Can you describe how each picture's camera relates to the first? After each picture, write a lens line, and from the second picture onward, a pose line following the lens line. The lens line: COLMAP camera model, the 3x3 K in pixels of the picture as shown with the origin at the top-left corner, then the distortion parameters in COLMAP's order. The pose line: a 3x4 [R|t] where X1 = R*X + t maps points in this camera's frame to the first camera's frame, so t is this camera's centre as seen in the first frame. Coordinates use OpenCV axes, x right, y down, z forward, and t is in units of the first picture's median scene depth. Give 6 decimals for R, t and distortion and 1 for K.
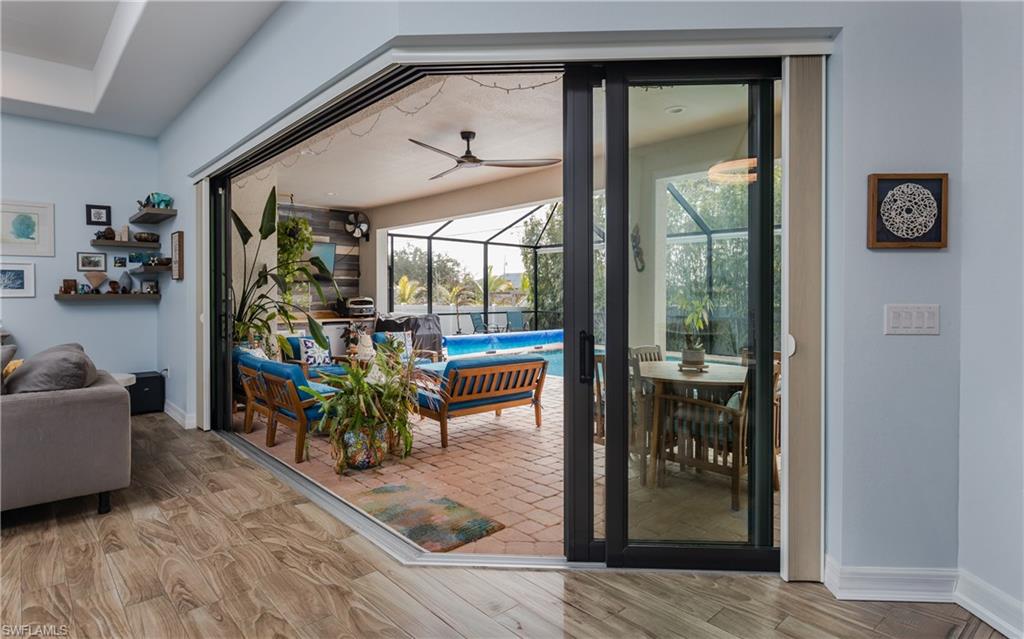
lens RADIAL K [[542.0, 0, 501.0], [0, 542.0, 300.8], [0, 0, 1]] dist [0.003088, 0.000162]
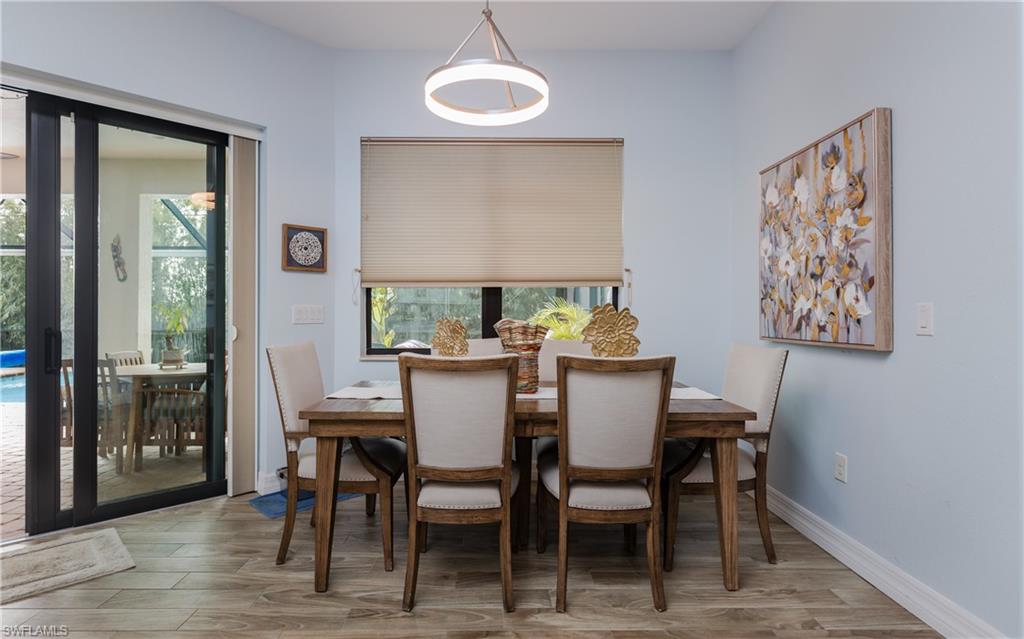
lens RADIAL K [[547.9, 0, 514.0], [0, 547.9, 313.4], [0, 0, 1]] dist [0.005694, 0.000603]
pose [[0.653335, 0.005334, 0.757050, -0.035060], [0.003534, 0.999943, -0.010096, 0.018068], [-0.757061, 0.009271, 0.653278, -0.202742]]
